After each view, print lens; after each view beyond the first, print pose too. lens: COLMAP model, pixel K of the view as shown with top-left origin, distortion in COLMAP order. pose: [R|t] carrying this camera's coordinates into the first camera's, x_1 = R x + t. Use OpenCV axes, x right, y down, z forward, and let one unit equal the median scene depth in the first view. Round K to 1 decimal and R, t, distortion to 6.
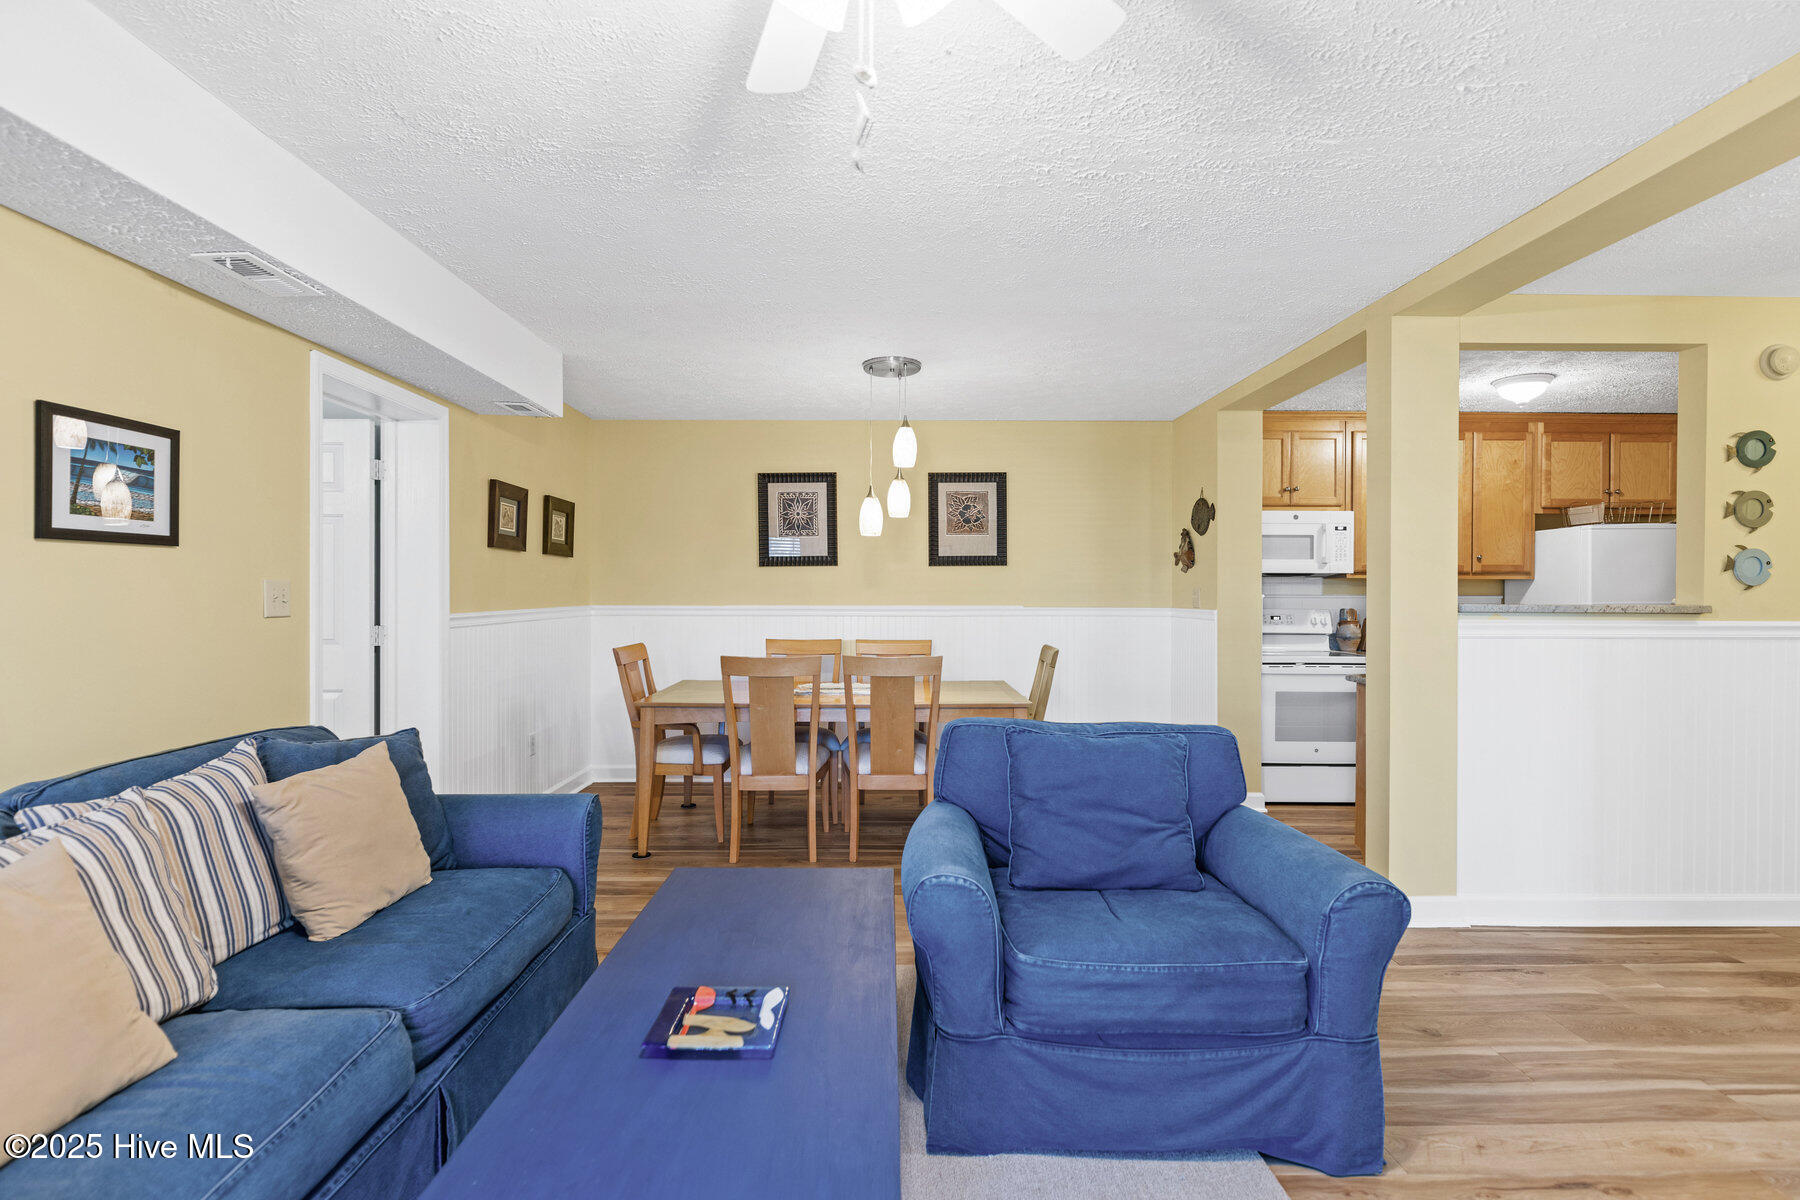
lens RADIAL K [[865.6, 0, 873.6], [0, 865.6, 590.6], [0, 0, 1]] dist [-0.006713, 0.001183]
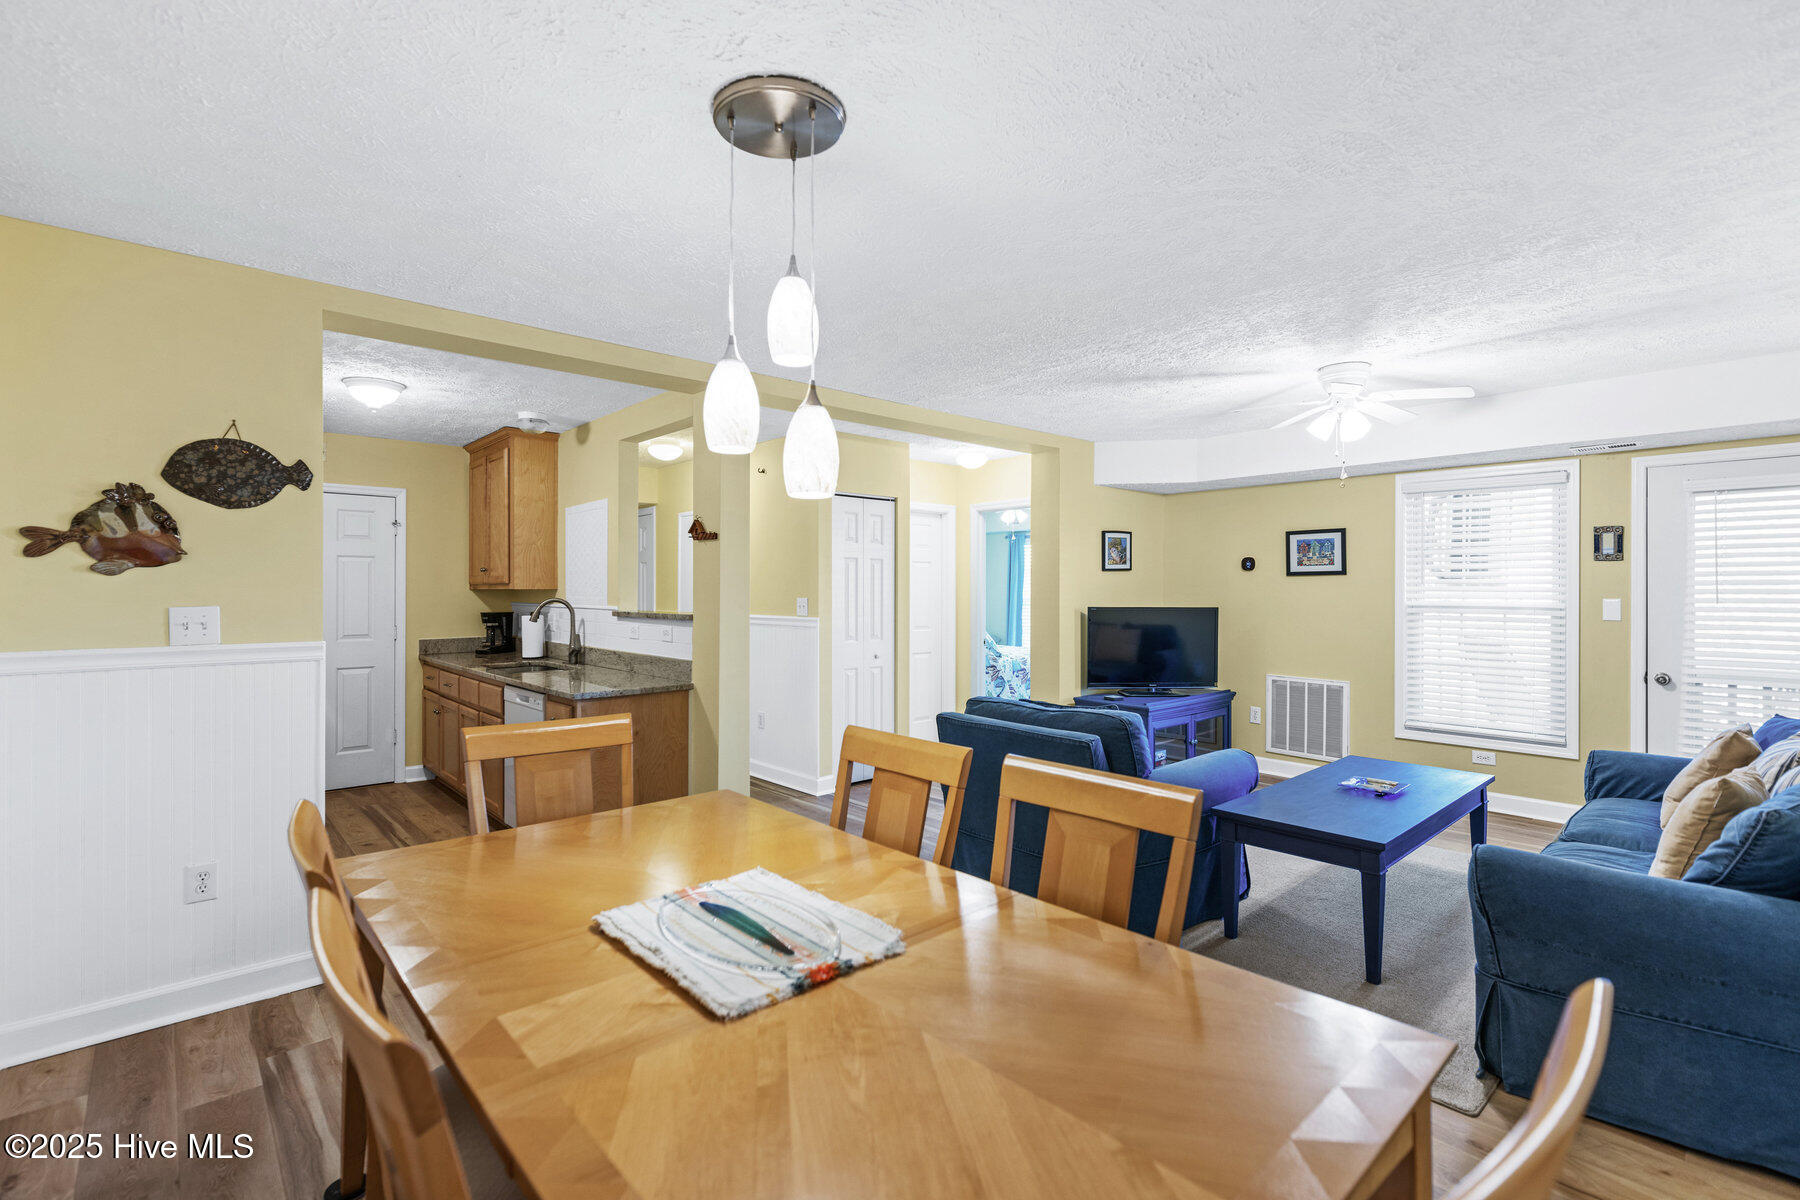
lens RADIAL K [[814.6, 0, 892.7], [0, 814.6, 588.0], [0, 0, 1]] dist [-0.000064, -0.000255]
pose [[-0.676835, -0.000709, 0.736134, -0.322186], [-0.002376, 0.999996, -0.001221, -0.017036], [-0.736131, -0.002575, -0.676835, 1.221142]]
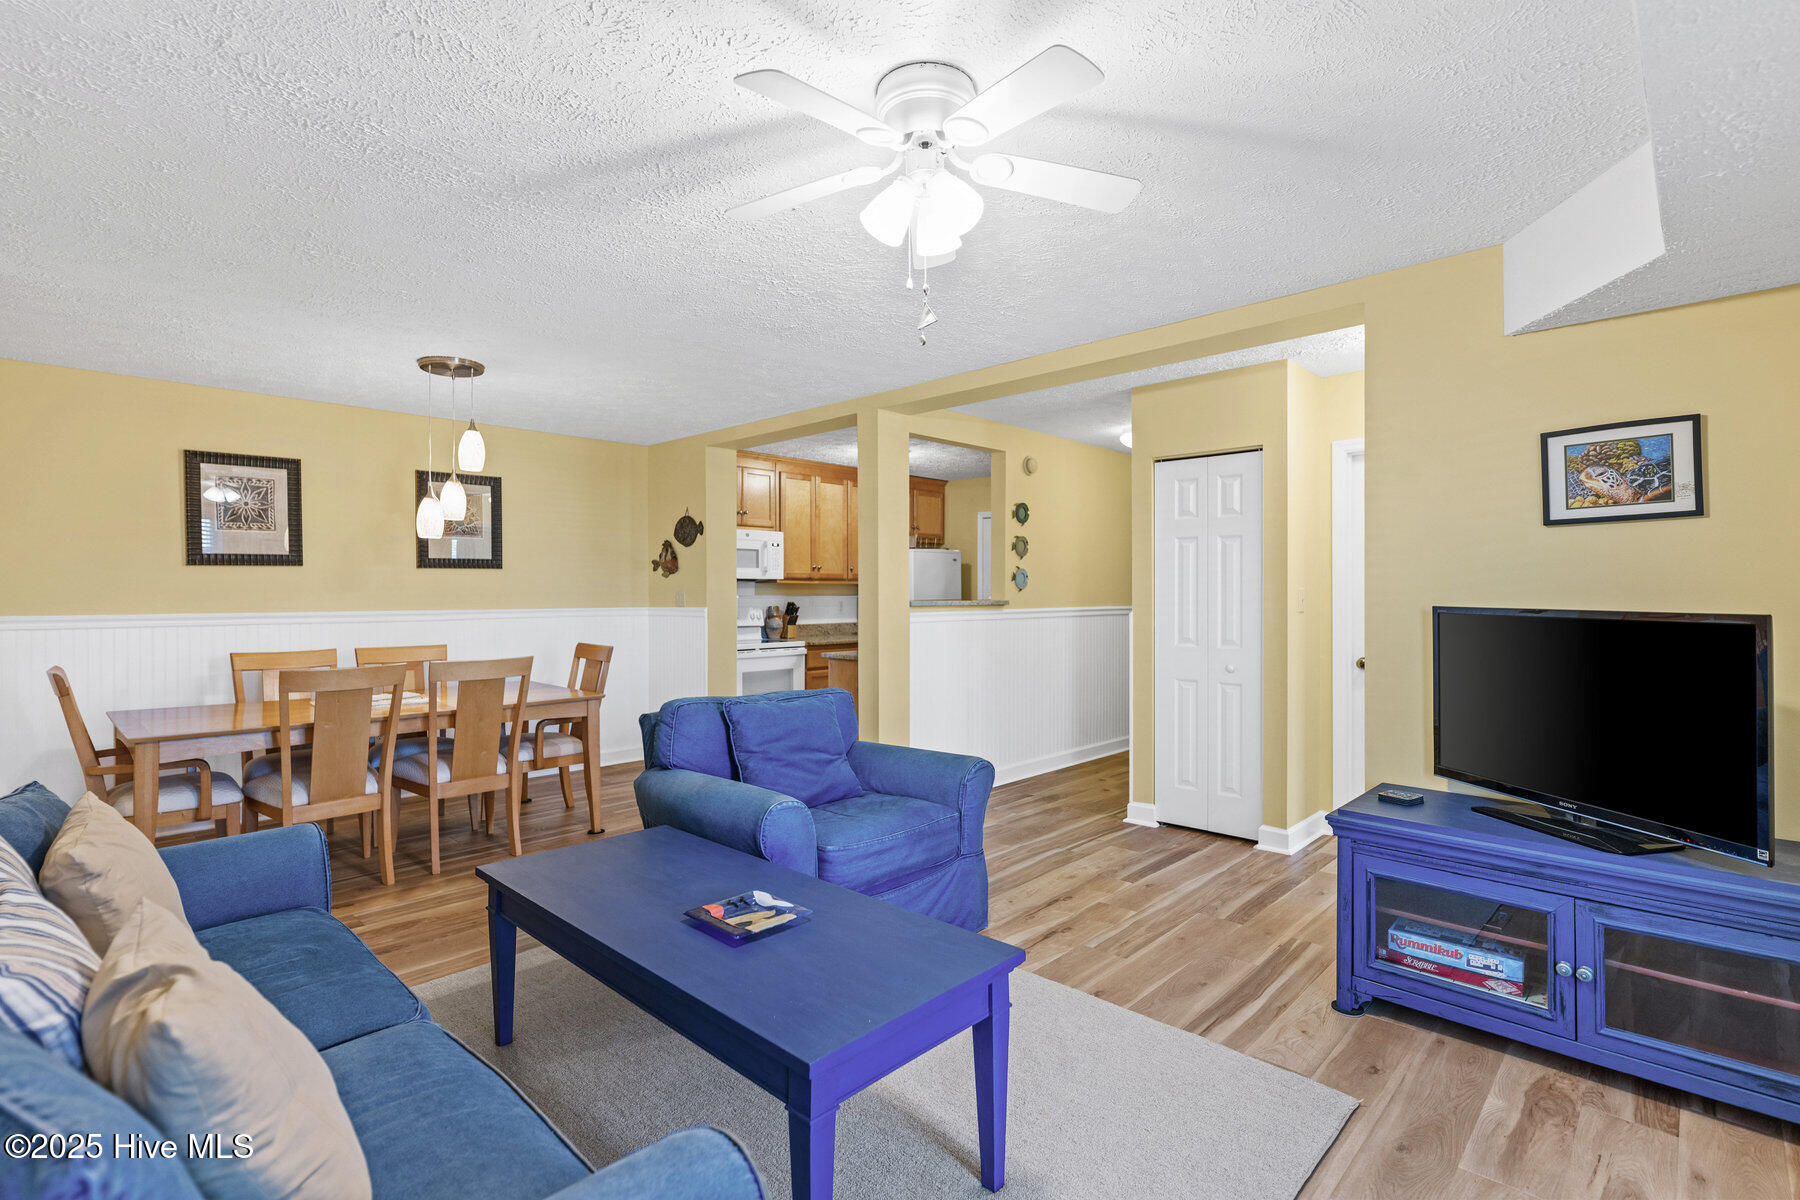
lens RADIAL K [[865.6, 0, 881.0], [0, 865.6, 588.0], [0, 0, 1]] dist [-0.006713, 0.001183]
pose [[0.695885, -0.000481, 0.718153, -0.345332], [0.003653, 0.999989, -0.002869, -0.002796], [-0.718144, 0.004620, 0.695879, -0.030046]]
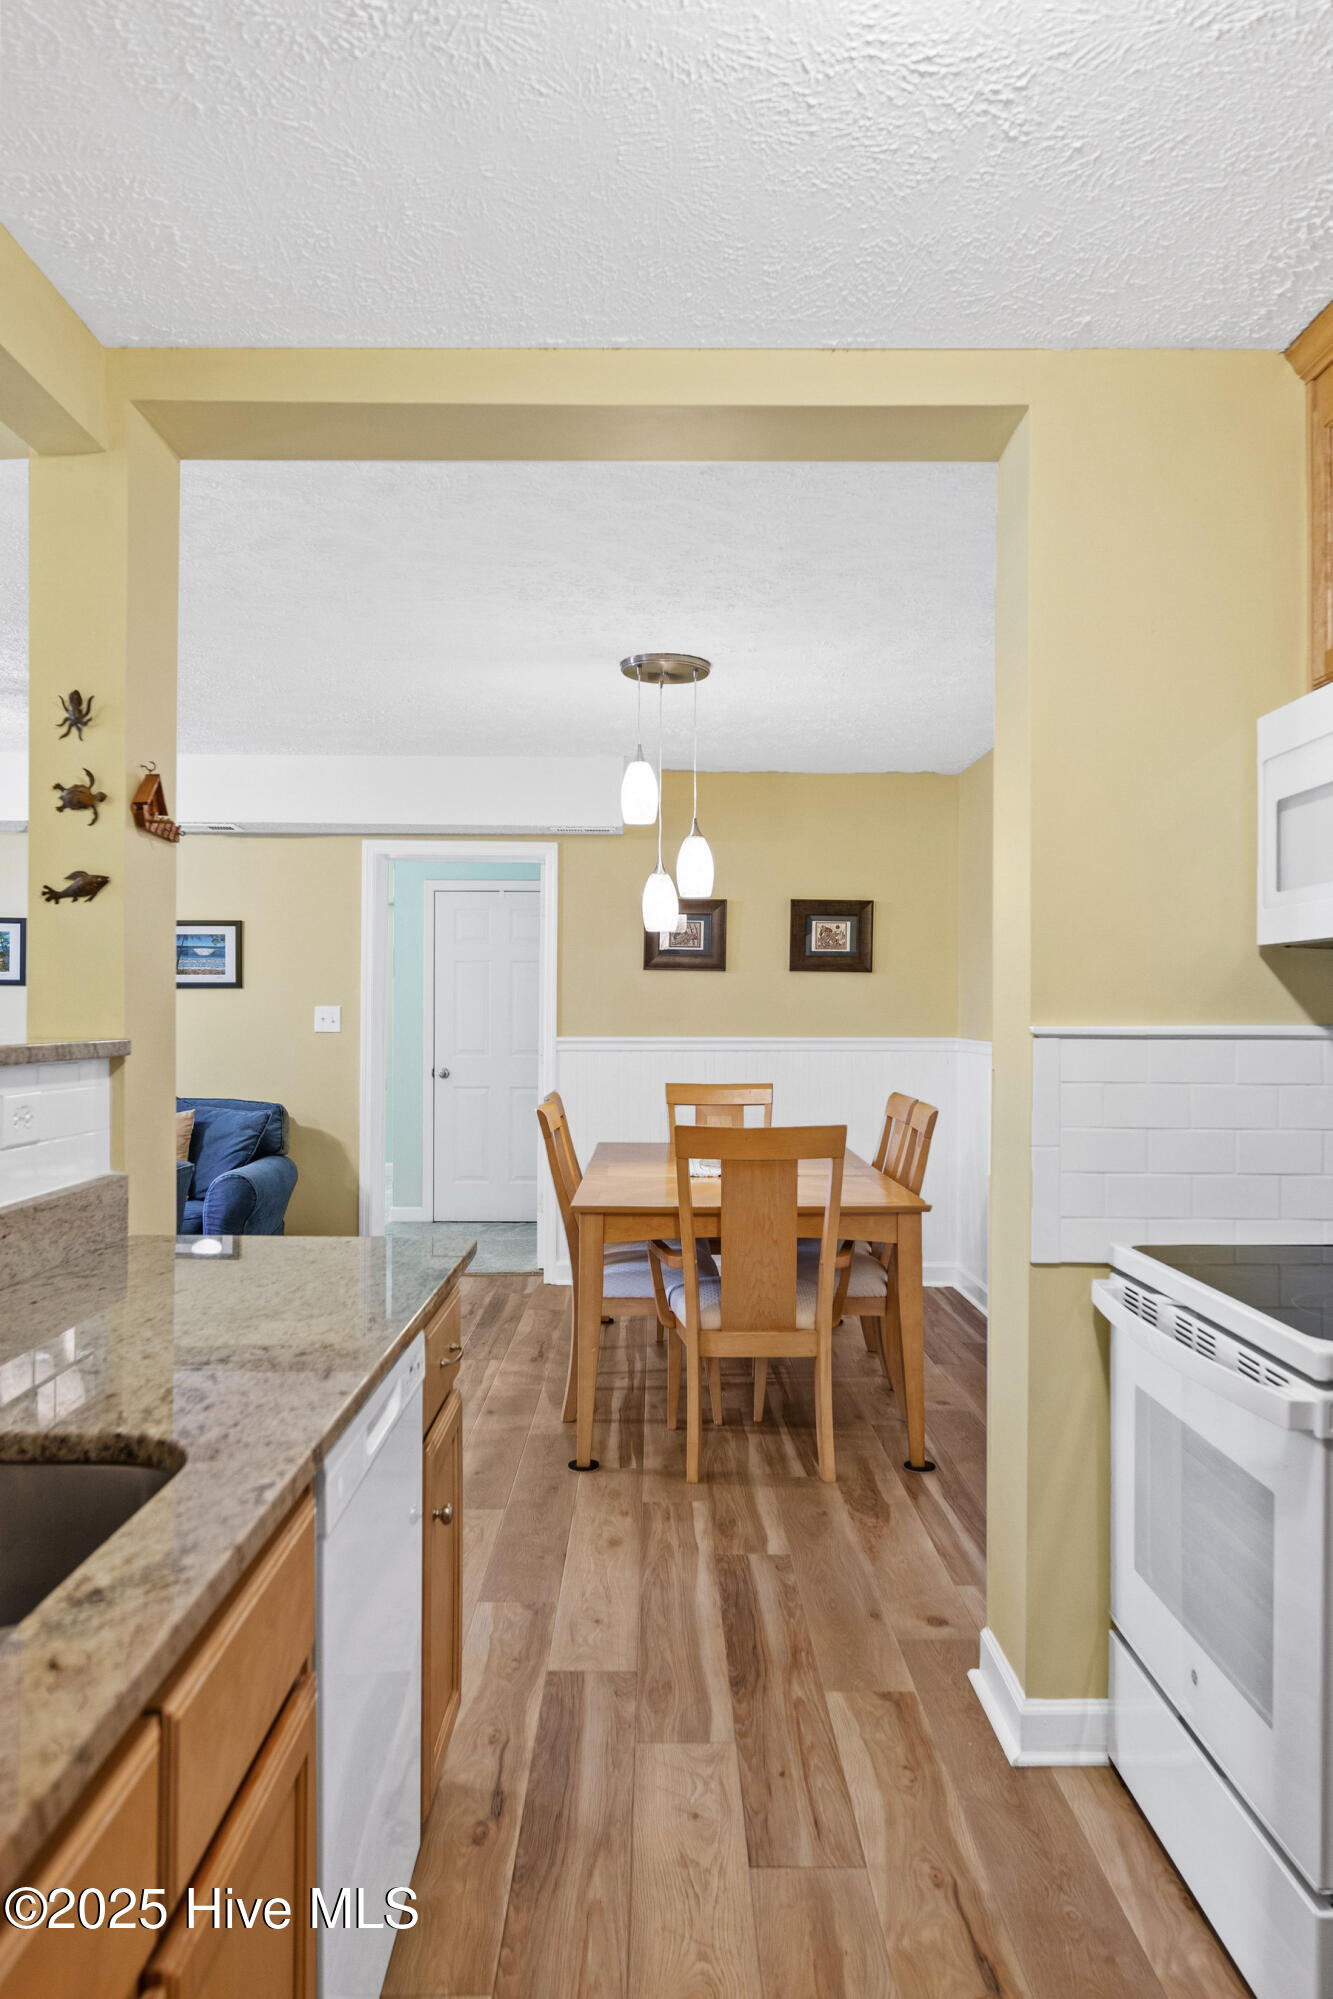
lens RADIAL K [[1356.4, 0, 665.4], [0, 1356.4, 1005.1], [0, 0, 1]] dist [-0.000022, -0.000044]
pose [[0.017569, -0.010216, -0.999793, 1.020393], [-0.002843, 0.999943, -0.010268, 0.003922], [0.999842, 0.003023, 0.017539, 0.968153]]
